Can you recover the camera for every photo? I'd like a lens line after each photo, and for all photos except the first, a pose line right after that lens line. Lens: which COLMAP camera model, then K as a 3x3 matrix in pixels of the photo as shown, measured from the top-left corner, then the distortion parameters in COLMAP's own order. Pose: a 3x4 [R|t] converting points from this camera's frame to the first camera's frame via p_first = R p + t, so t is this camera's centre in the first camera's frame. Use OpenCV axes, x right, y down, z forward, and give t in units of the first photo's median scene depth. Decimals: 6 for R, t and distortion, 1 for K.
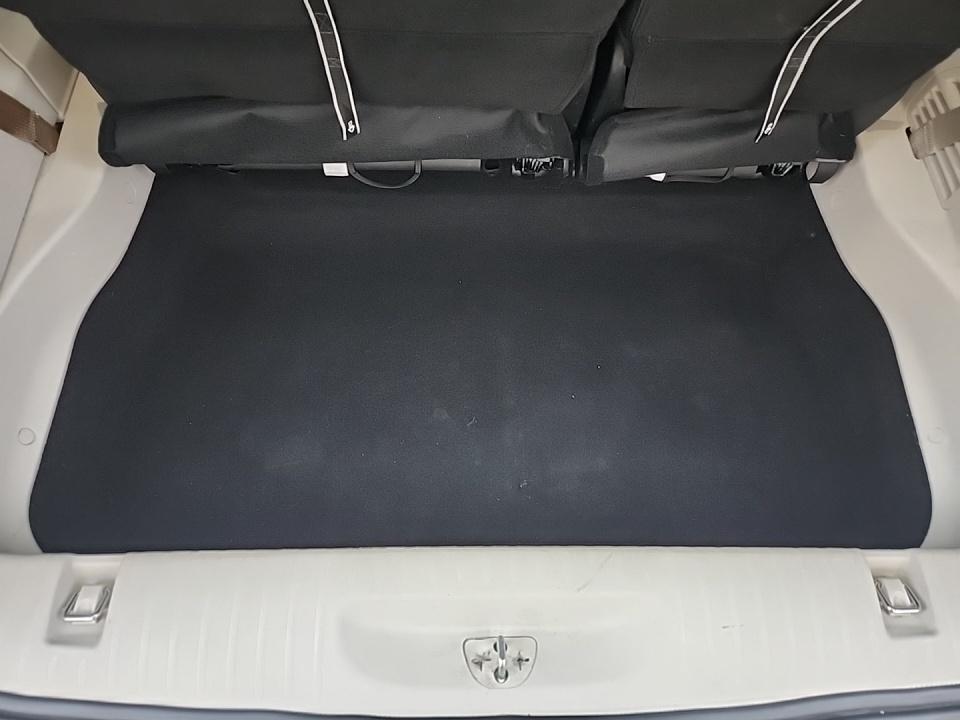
lens RADIAL K [[643.9, 0, 481.4], [0, 643.9, 358.8], [0, 0, 1]] dist [0.035130, -0.020904]
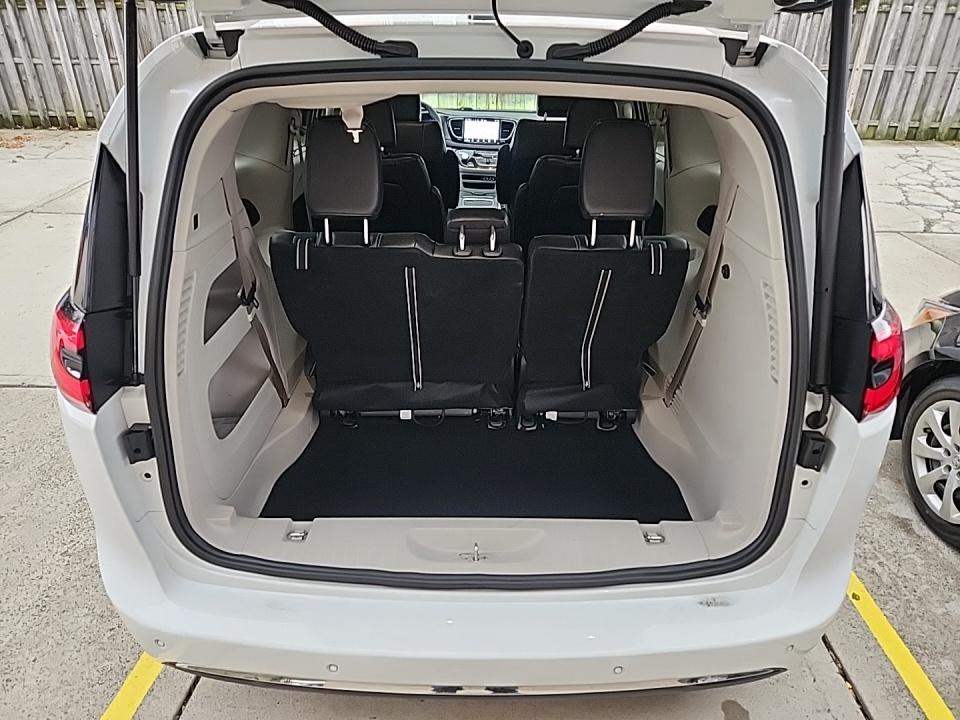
lens RADIAL K [[643.9, 0, 476.9], [0, 643.9, 360.2], [0, 0, 1]] dist [0.035130, -0.020904]
pose [[0.999812, -0.012325, -0.014963, 0.057591], [0.000249, 0.779963, -0.625825, 1.027493], [0.019384, 0.625704, 0.779820, -0.904772]]
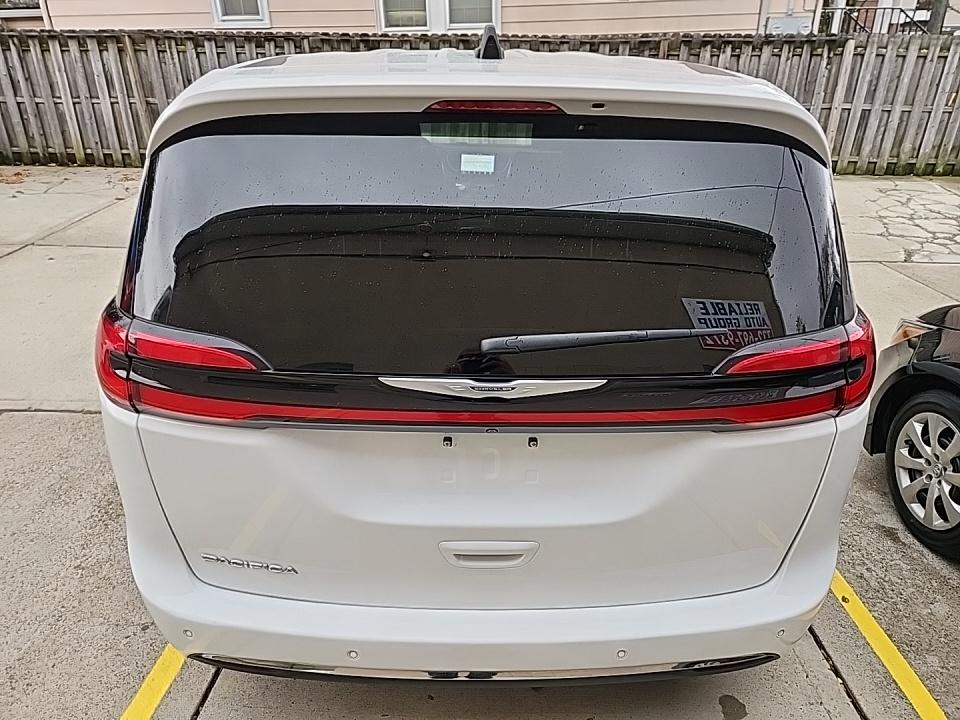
lens RADIAL K [[643.9, 0, 475.1], [0, 643.9, 359.1], [0, 0, 1]] dist [0.035130, -0.020904]
pose [[0.999861, -0.016034, -0.004615, 0.015790], [0.008890, 0.746012, -0.665873, 1.154777], [0.014120, 0.665739, 0.746051, -0.957631]]
